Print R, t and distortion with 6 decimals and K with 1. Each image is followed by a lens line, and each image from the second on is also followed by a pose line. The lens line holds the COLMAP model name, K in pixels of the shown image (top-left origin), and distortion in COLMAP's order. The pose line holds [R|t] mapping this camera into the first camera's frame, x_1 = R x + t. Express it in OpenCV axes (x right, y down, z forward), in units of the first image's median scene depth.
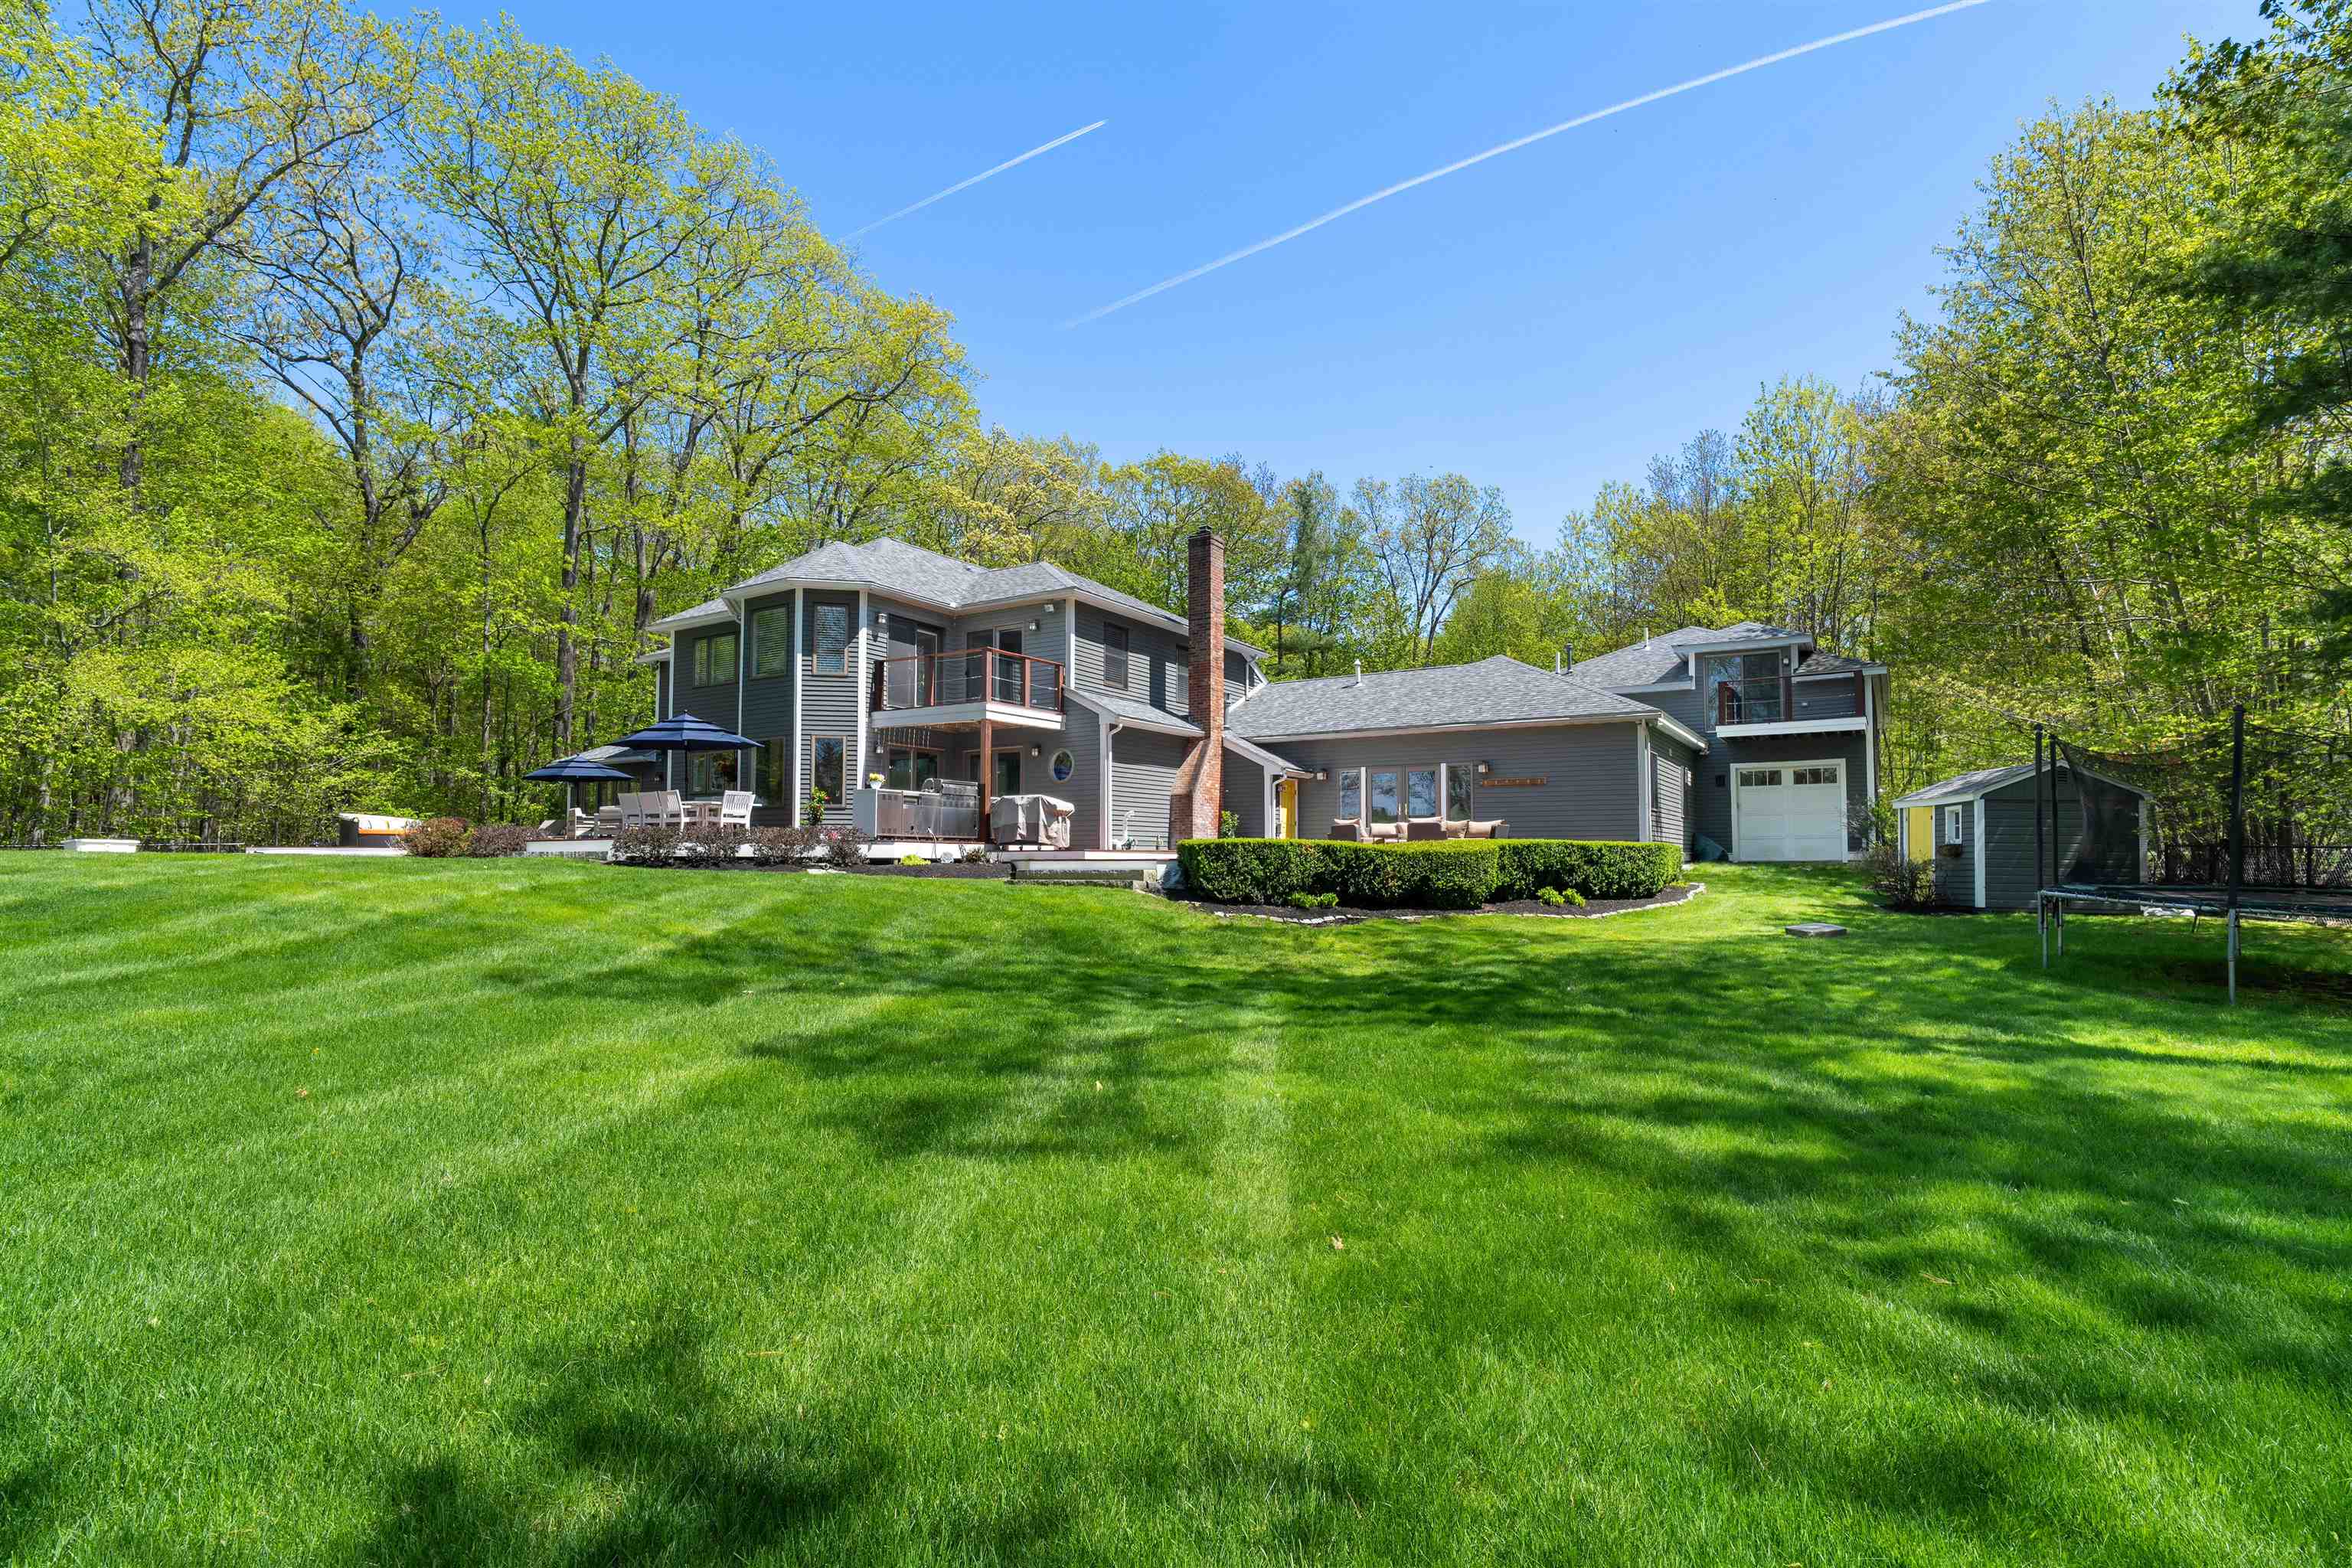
lens RADIAL K [[1118.2, 0, 1184.3], [0, 1118.2, 779.1], [0, 0, 1]] dist [-0.011142, 0.003220]
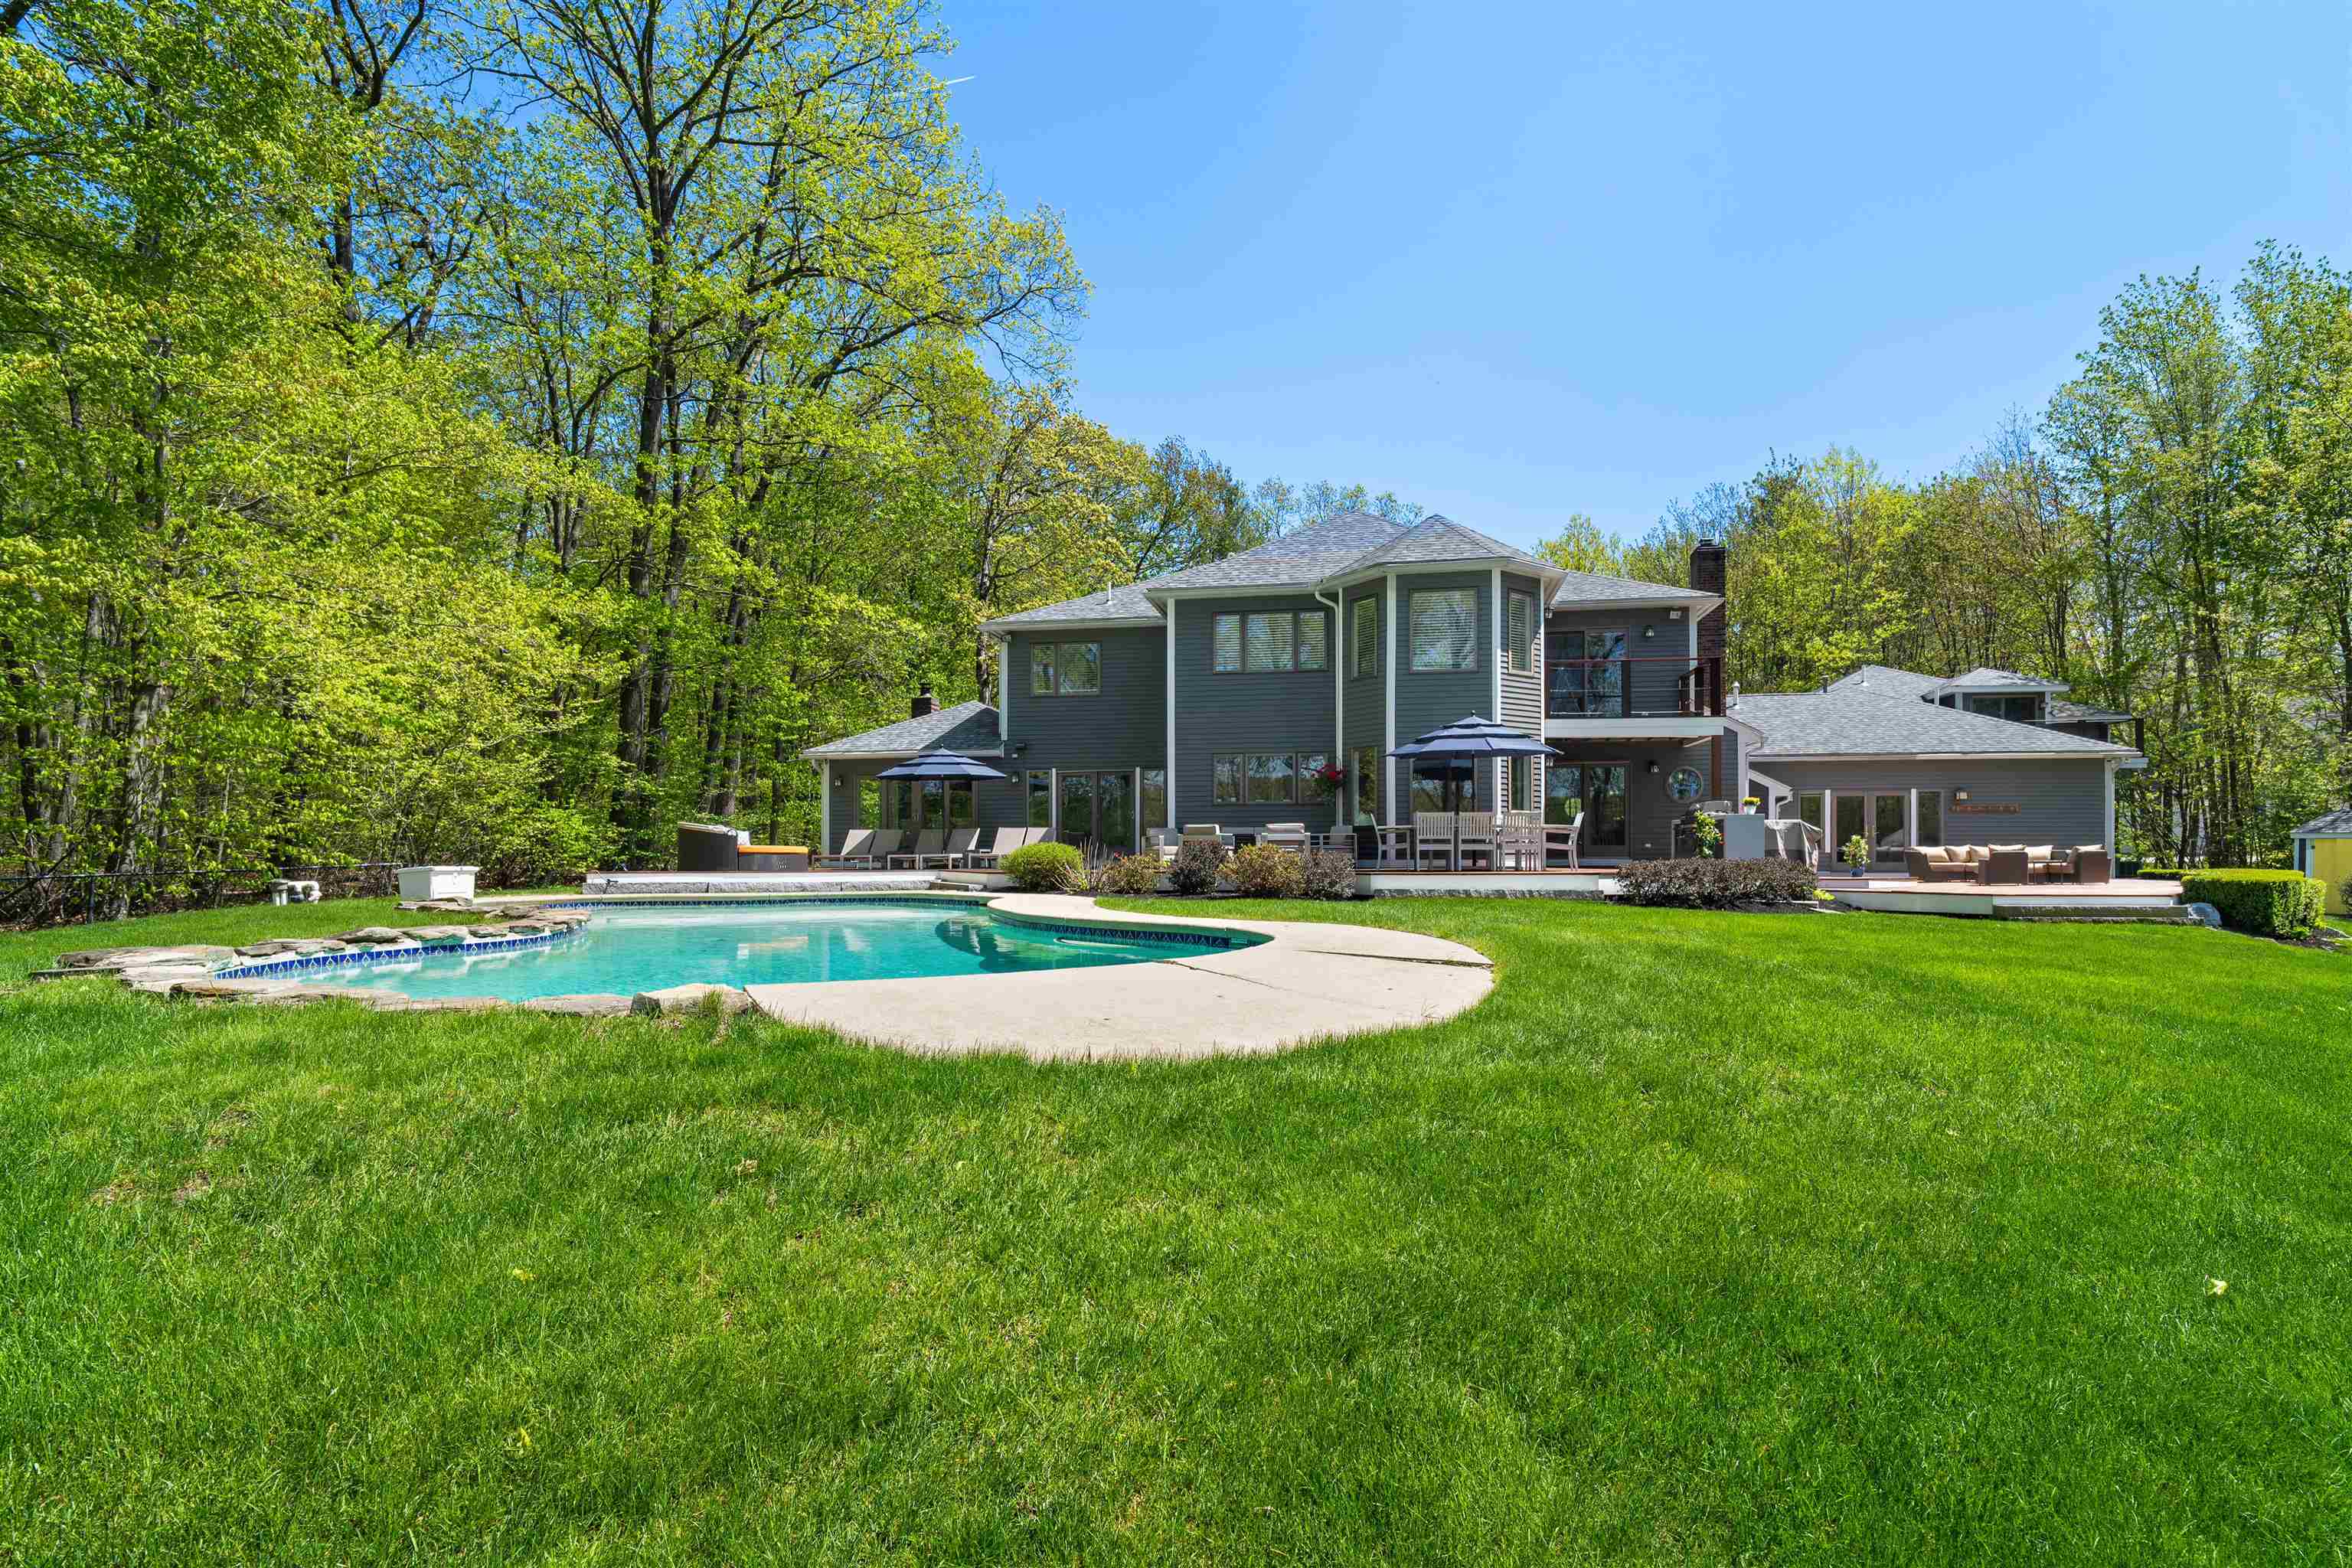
lens RADIAL K [[1118.2, 0, 1176.7], [0, 1118.2, 804.5], [0, 0, 1]] dist [-0.011142, 0.003220]
pose [[0.937922, 0.014553, 0.346540, -0.776244], [-0.025260, 0.999332, 0.026400, -0.008642], [-0.345925, -0.033515, 0.937664, 0.245625]]
